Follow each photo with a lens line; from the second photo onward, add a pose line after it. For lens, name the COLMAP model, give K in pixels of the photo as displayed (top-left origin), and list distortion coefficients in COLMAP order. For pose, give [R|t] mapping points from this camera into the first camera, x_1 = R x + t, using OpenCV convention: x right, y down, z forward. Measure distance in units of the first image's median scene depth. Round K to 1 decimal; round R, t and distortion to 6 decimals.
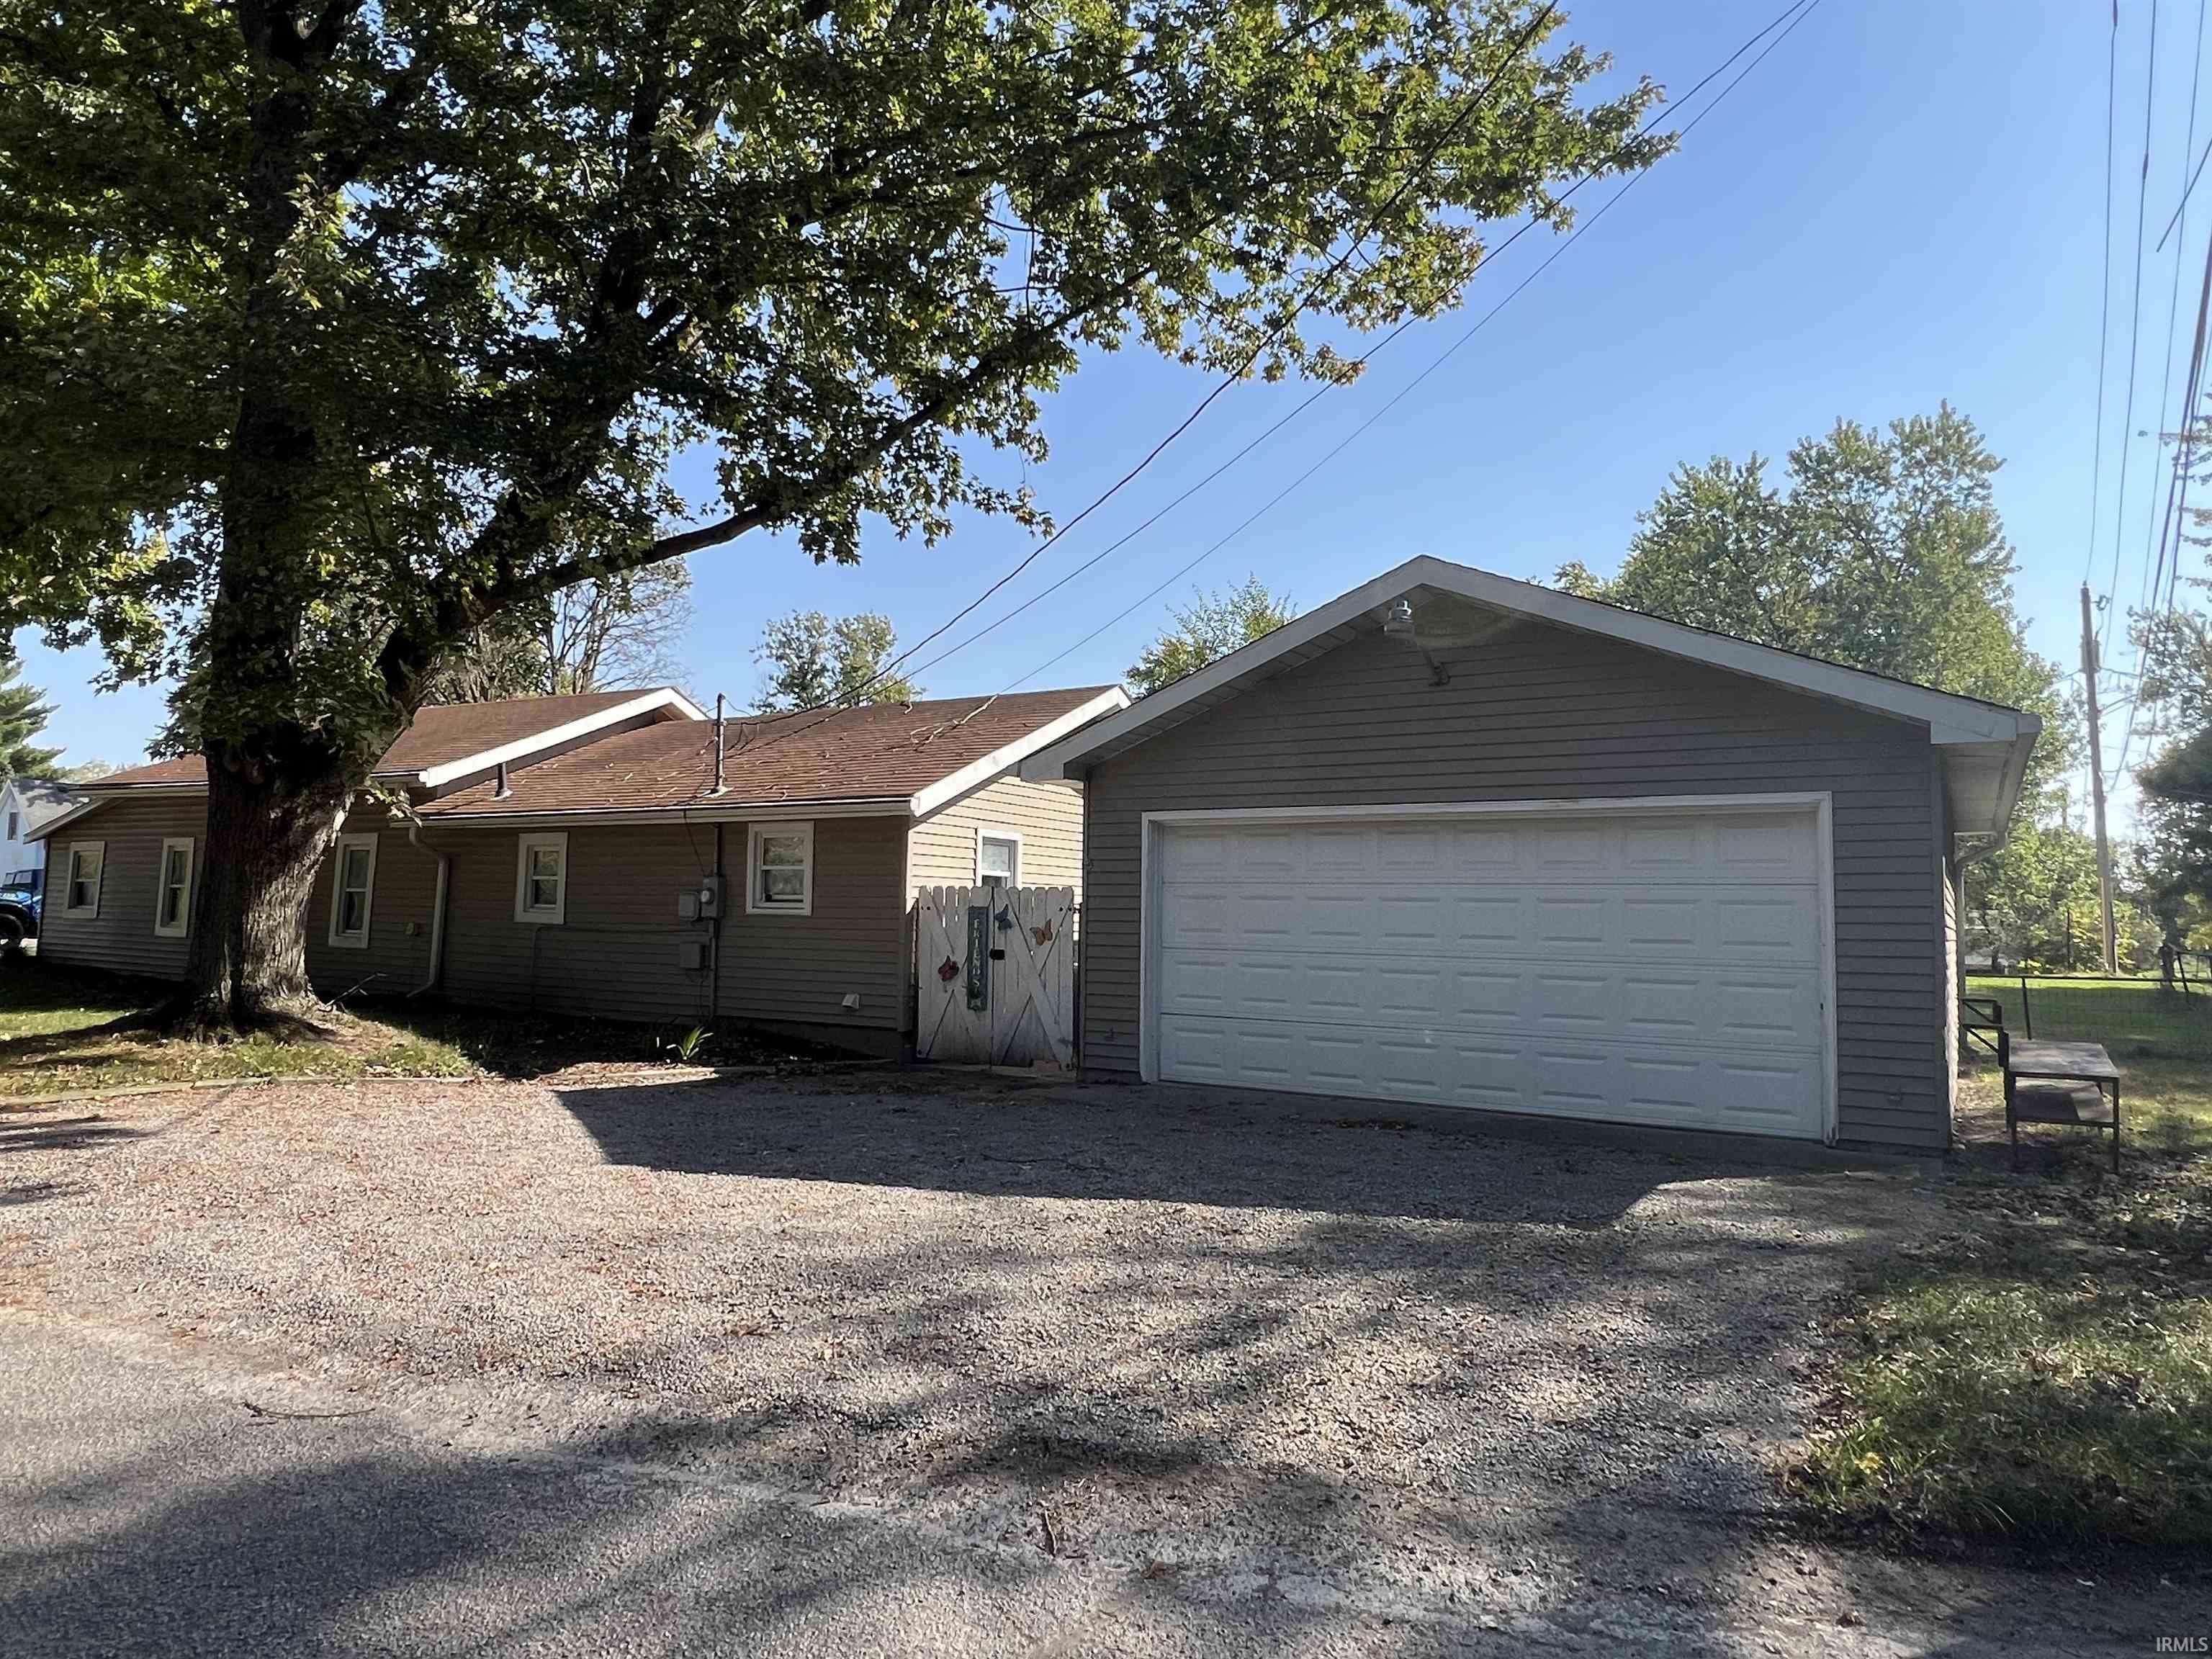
lens RADIAL K [[1337.9, 0, 1107.6], [0, 1337.9, 825.3], [0, 0, 1]] dist [0.001307, -0.000102]
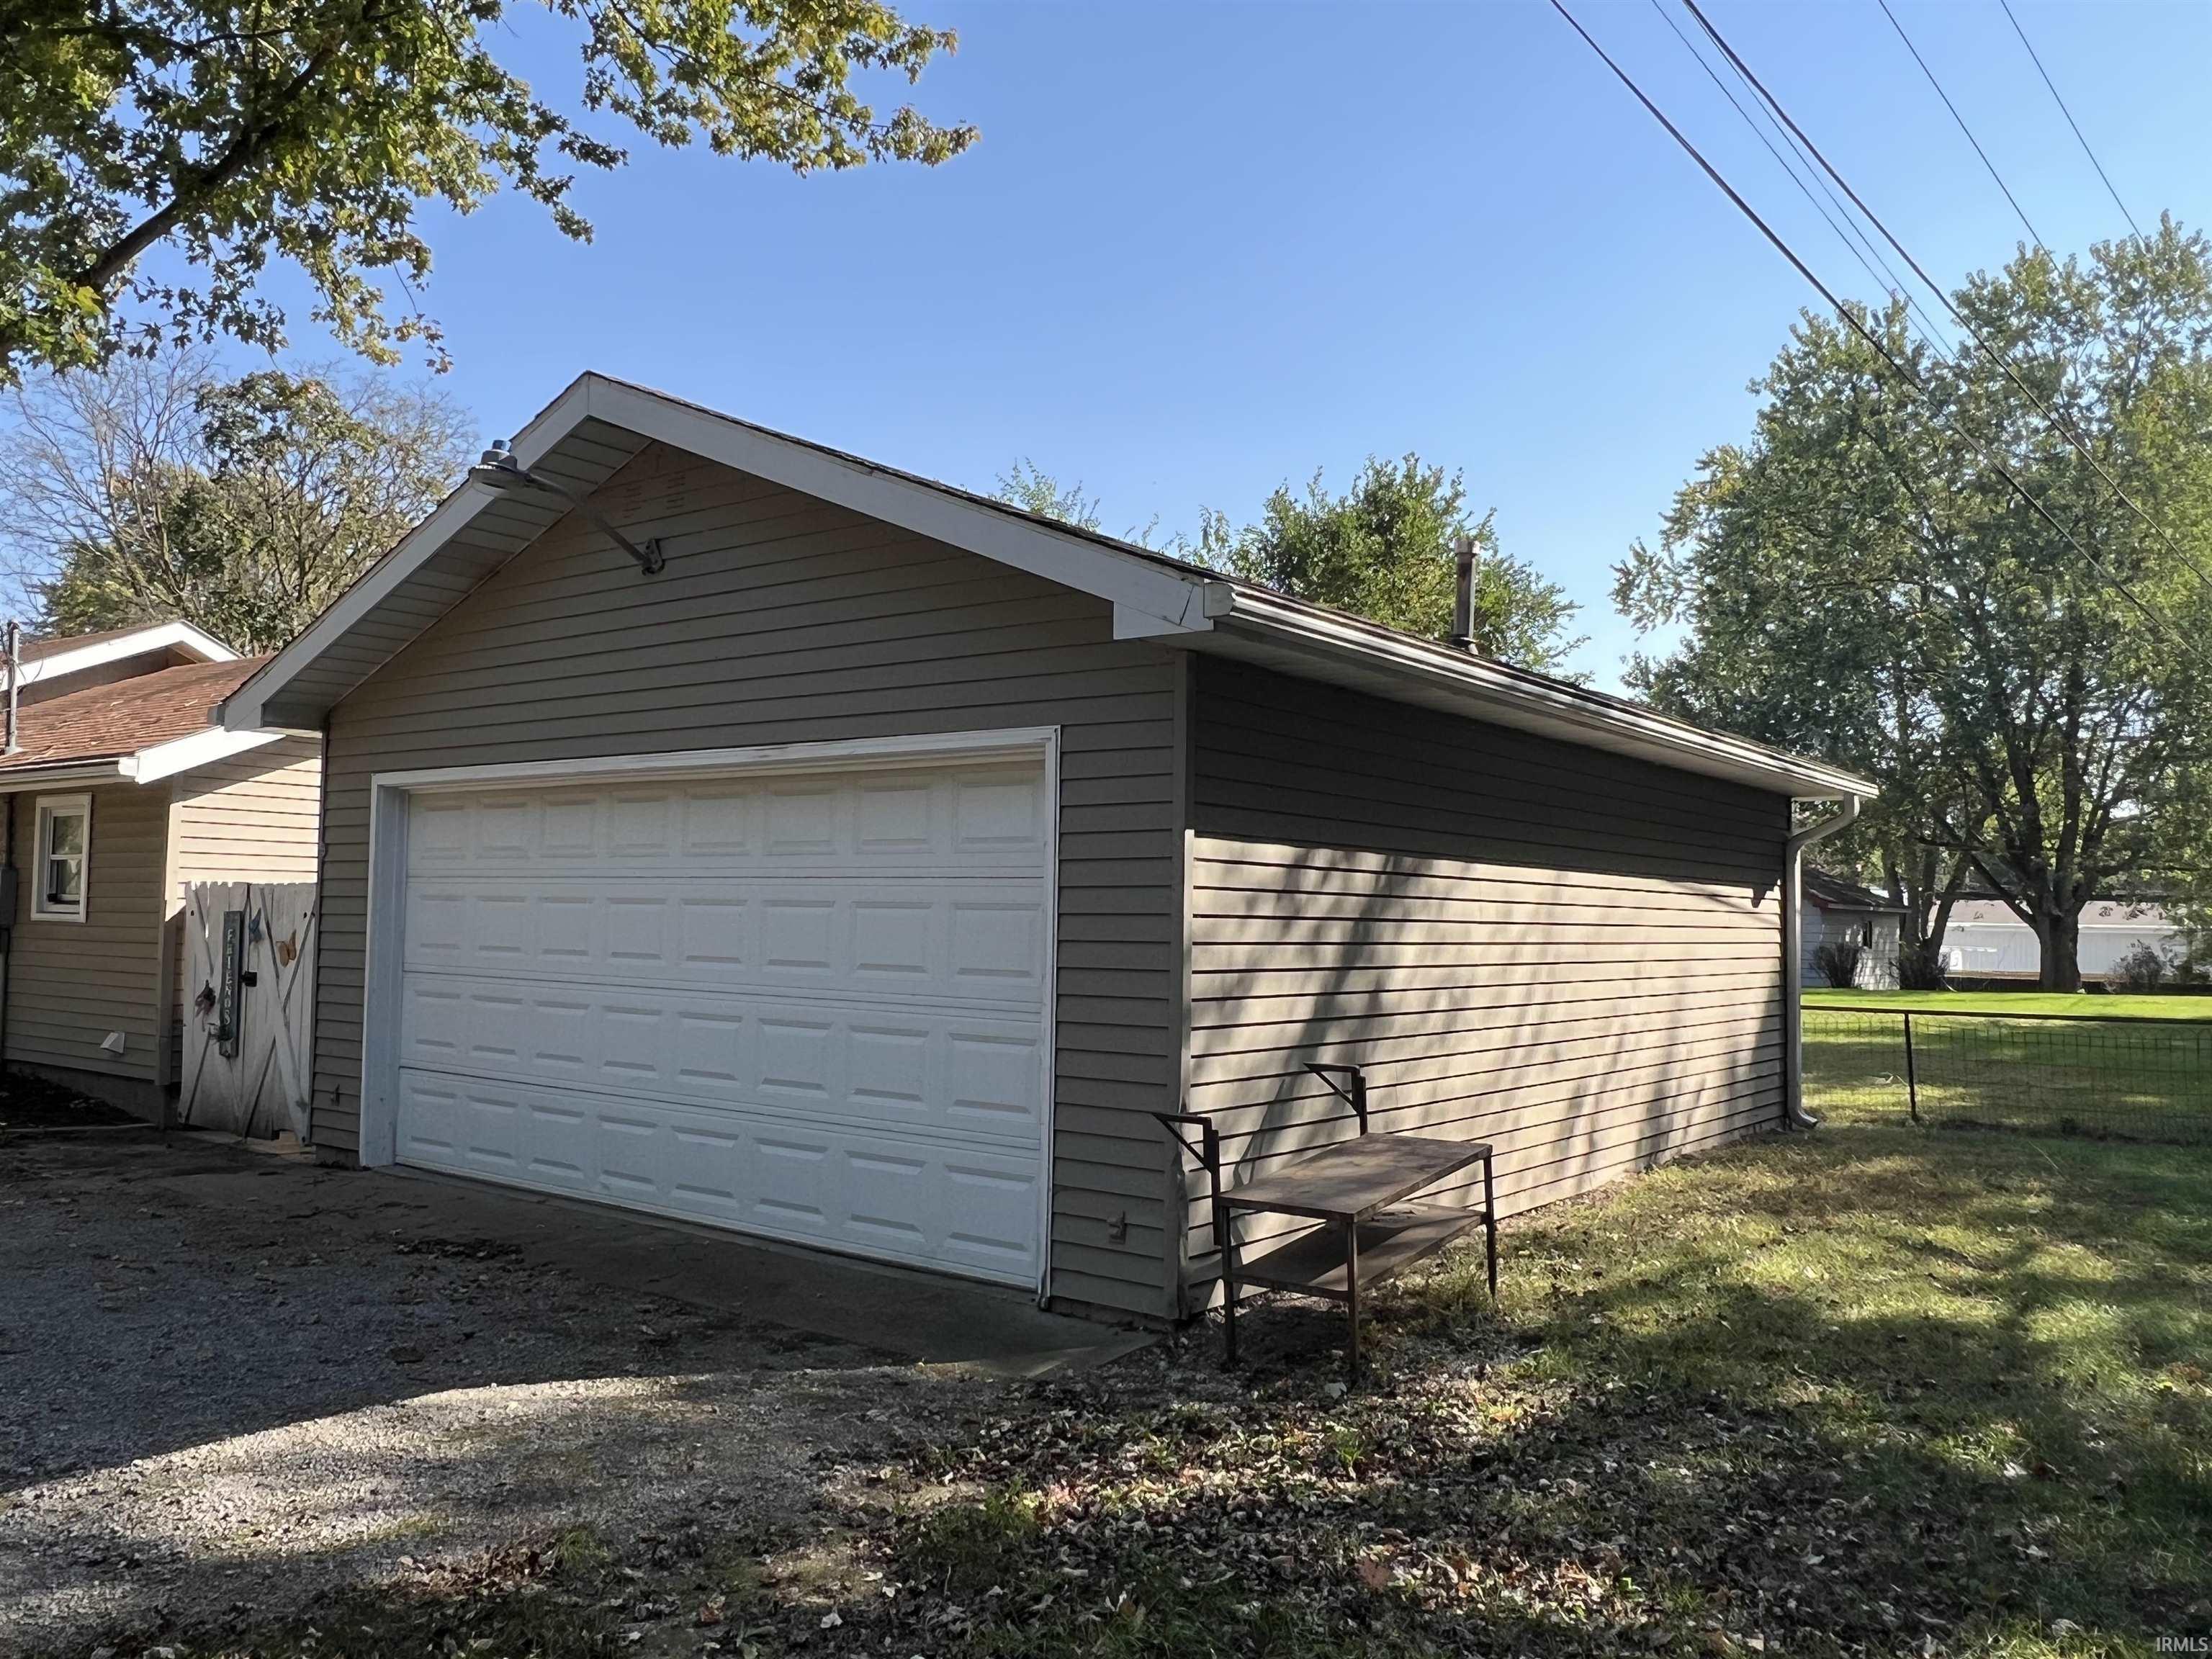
lens RADIAL K [[1645.2, 0, 1107.6], [0, 1645.2, 826.5], [0, 0, 1]] dist [0.000707, 0.002891]
pose [[0.996285, -0.004880, -0.085981, 0.385609], [0.006042, 0.999894, 0.013266, 0.006750], [0.085907, -0.013736, 0.996208, 0.156335]]
